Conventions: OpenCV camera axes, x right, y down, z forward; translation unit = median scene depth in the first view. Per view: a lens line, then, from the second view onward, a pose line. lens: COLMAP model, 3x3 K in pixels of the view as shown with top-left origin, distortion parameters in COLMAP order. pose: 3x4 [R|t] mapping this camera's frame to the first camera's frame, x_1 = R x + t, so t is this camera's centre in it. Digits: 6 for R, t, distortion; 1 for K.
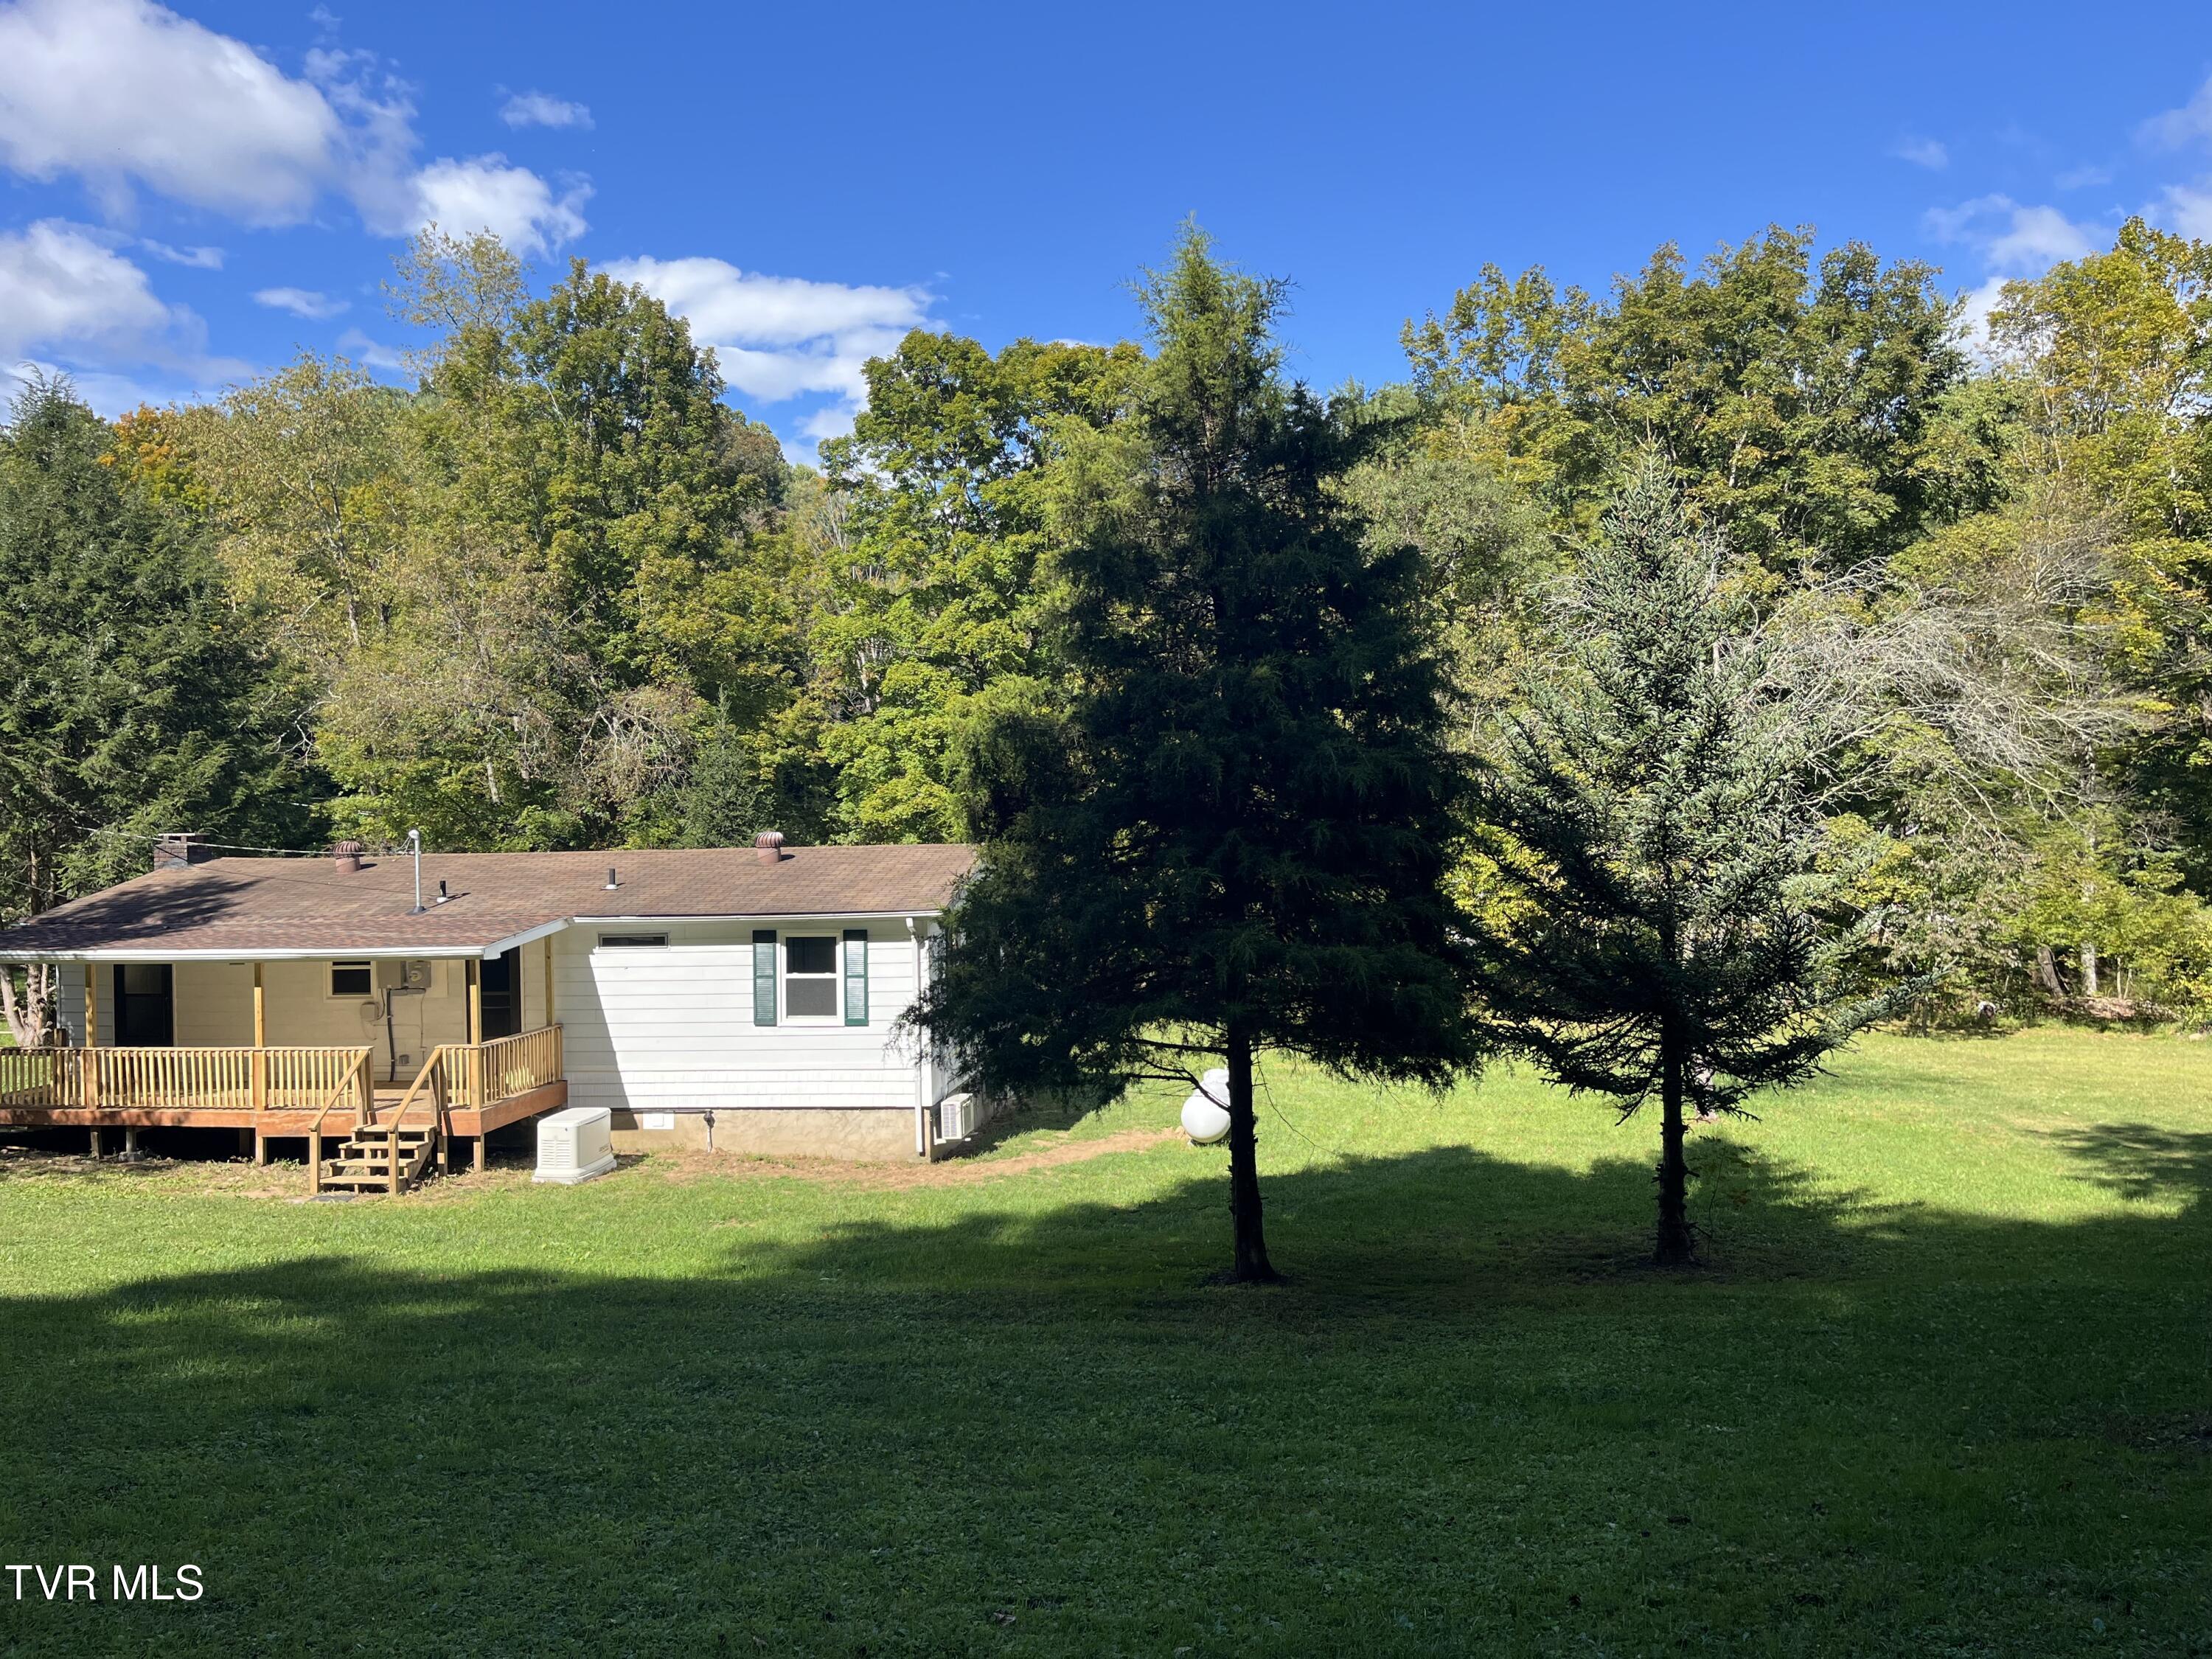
lens RADIAL K [[1734.6, 0, 1056.2], [0, 1734.6, 845.5], [0, 0, 1]] dist [0.106715, -0.190729]
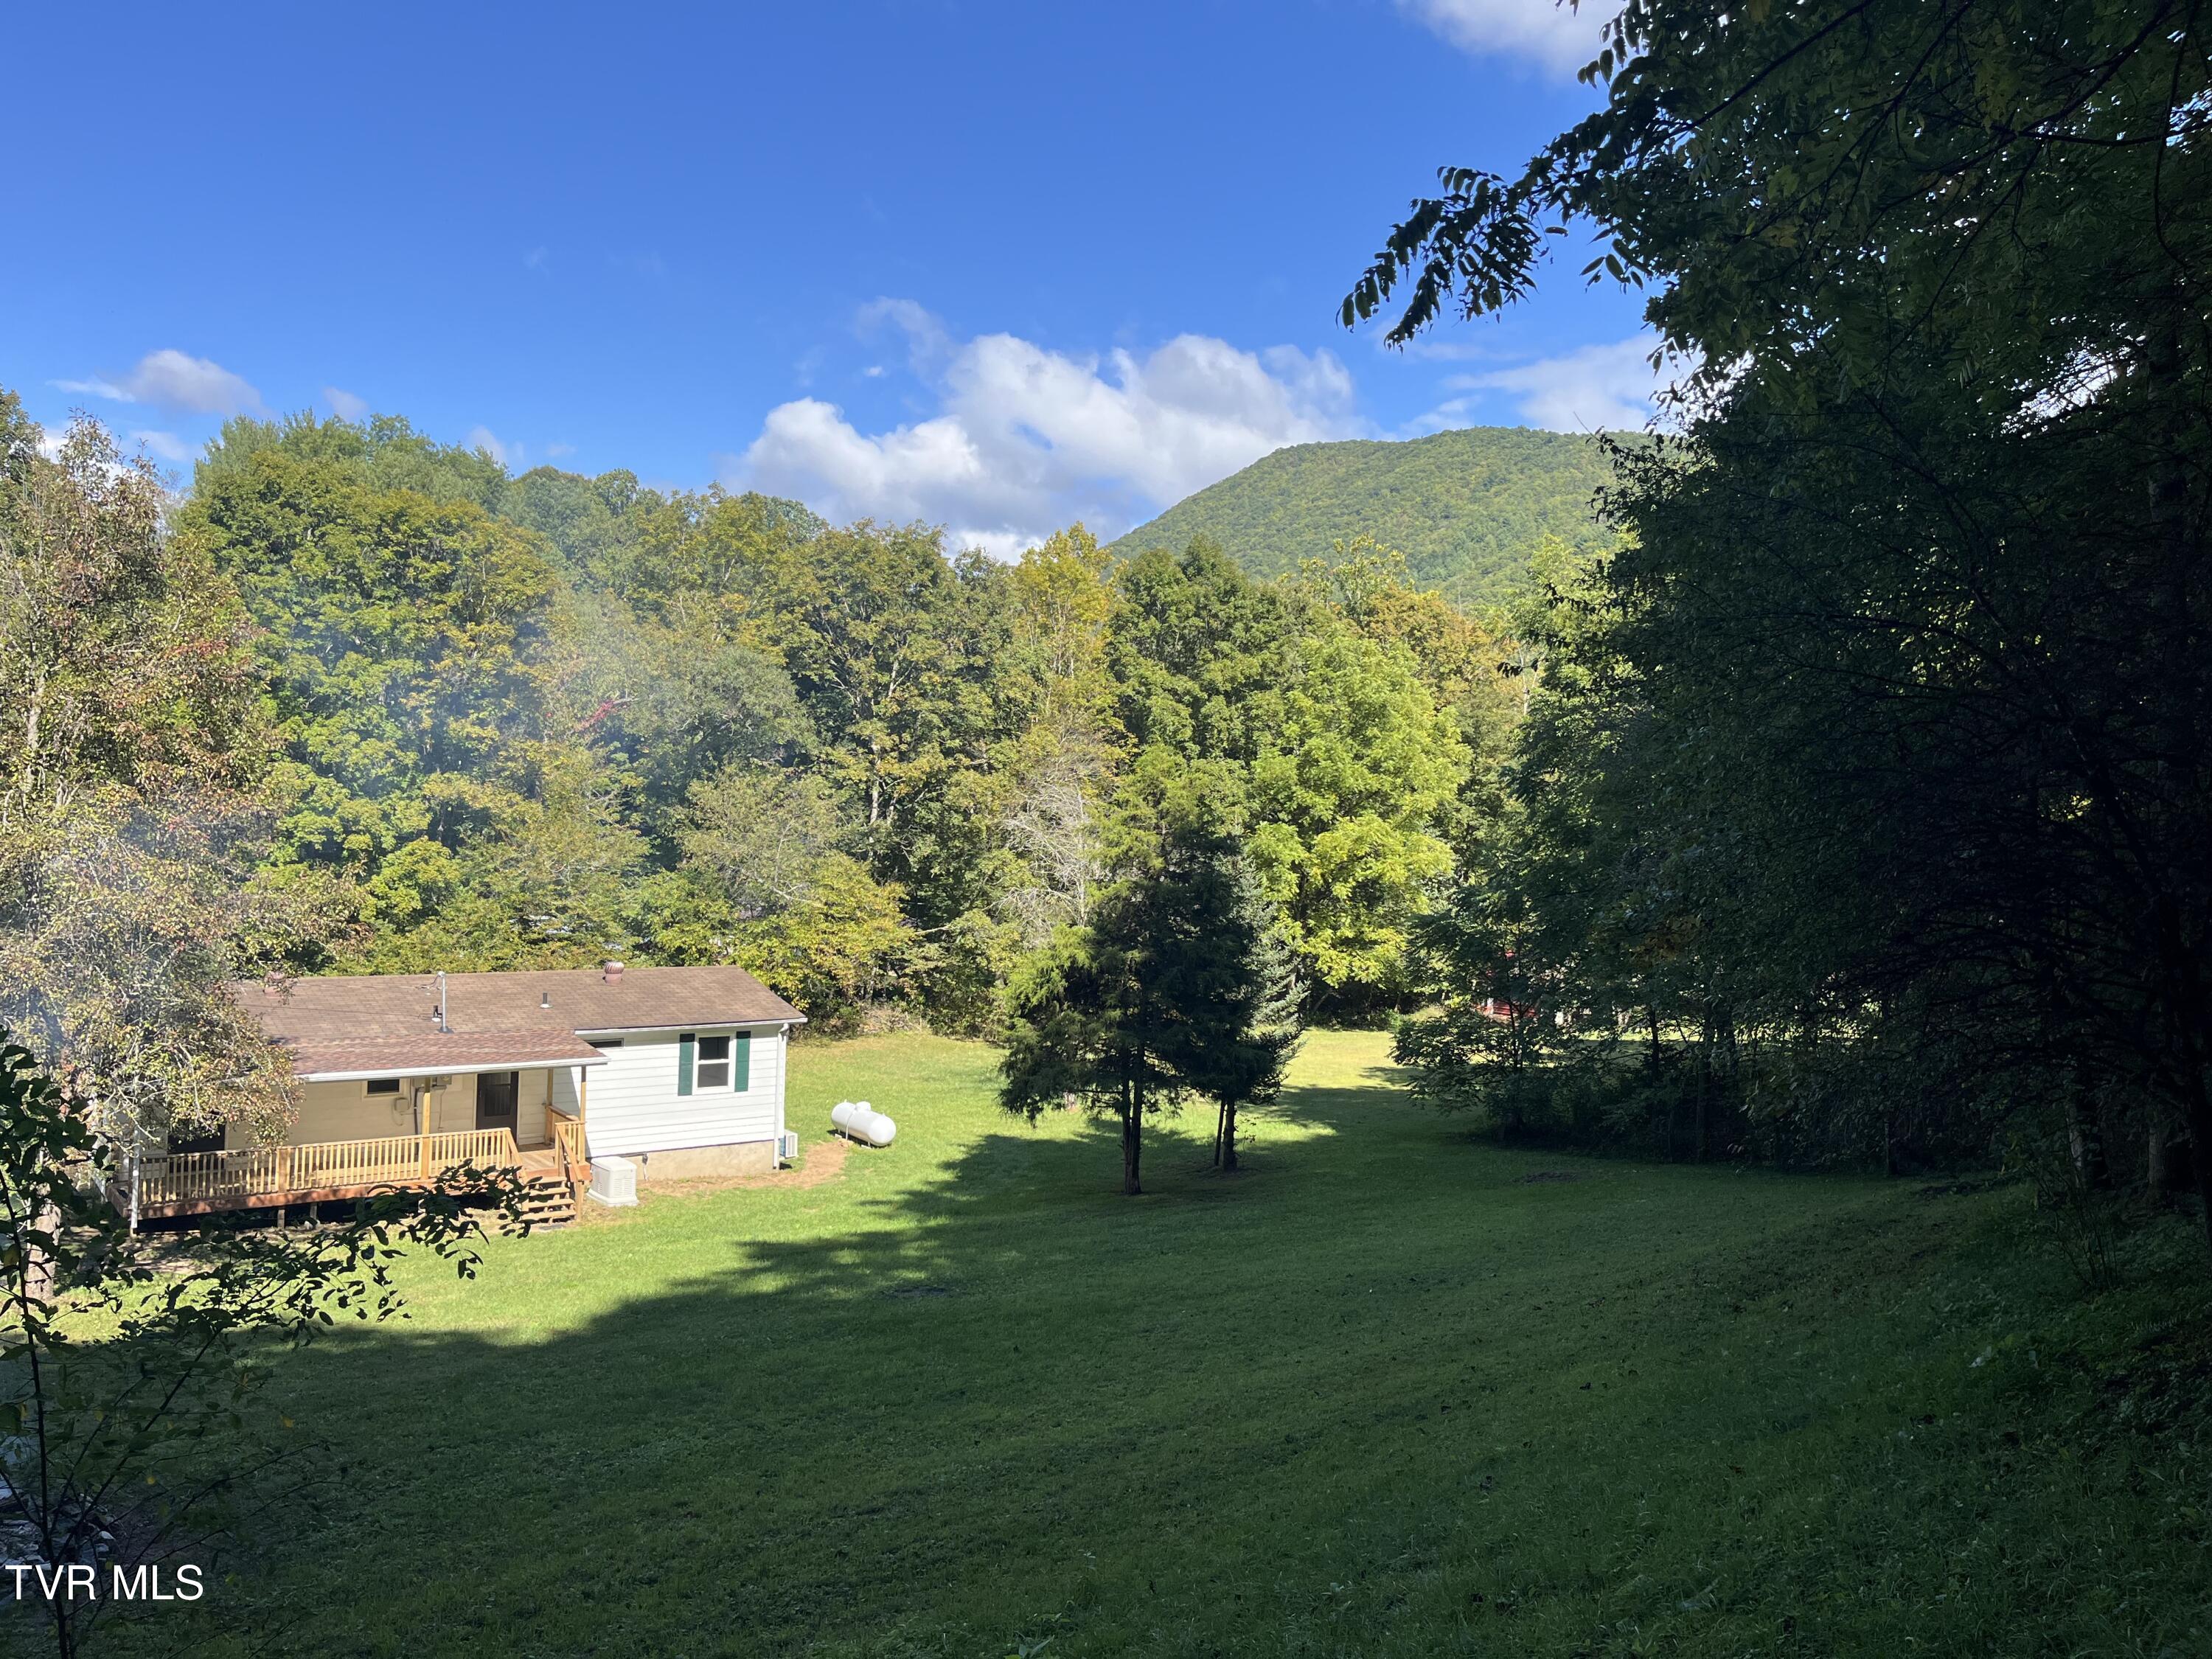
lens RADIAL K [[1755.5, 0, 1084.2], [0, 1755.5, 866.0], [0, 0, 1]] dist [0.124025, -0.204879]
pose [[0.720437, 0.020463, 0.693218, -1.008939], [-0.034932, 0.999367, 0.006804, -0.123658], [-0.692640, -0.029118, 0.720695, -0.375406]]
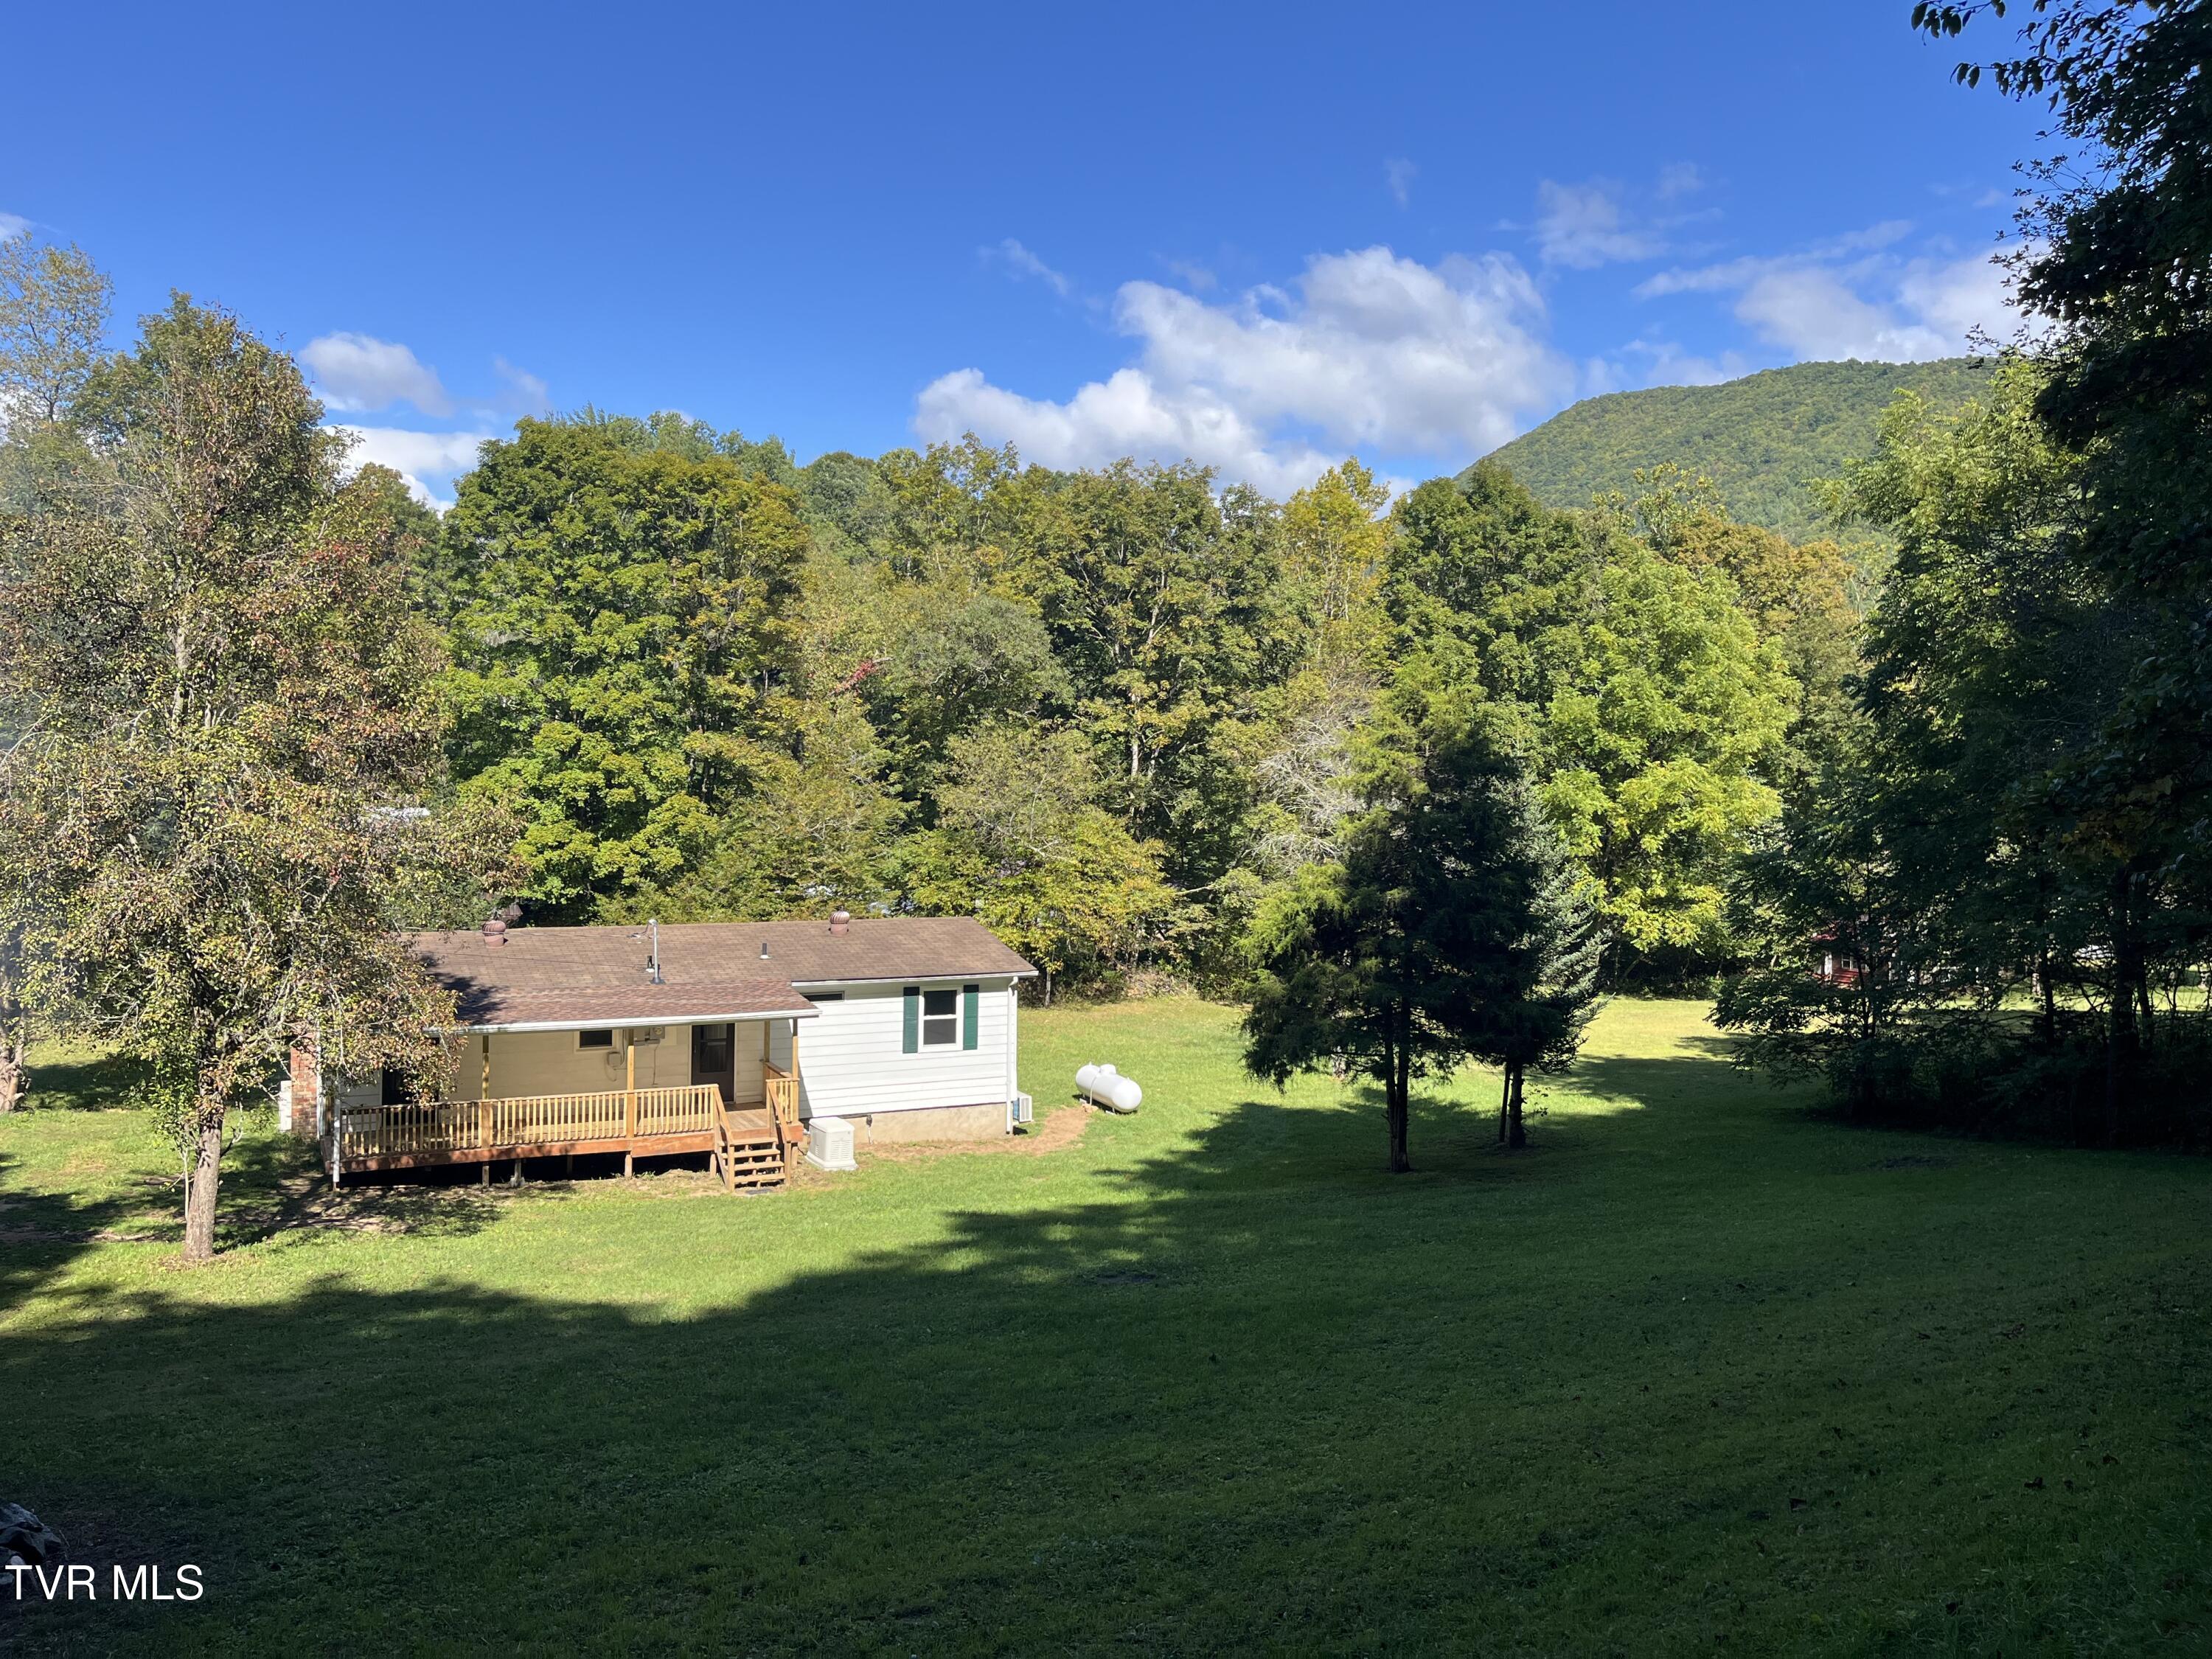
lens RADIAL K [[1734.6, 0, 1056.2], [0, 1734.6, 845.5], [0, 0, 1]] dist [0.106715, -0.190729]
pose [[0.835722, 0.009093, 0.549078, -0.863562], [-0.018932, 0.999746, 0.012258, -0.089249], [-0.548827, -0.020639, 0.835681, -0.272650]]
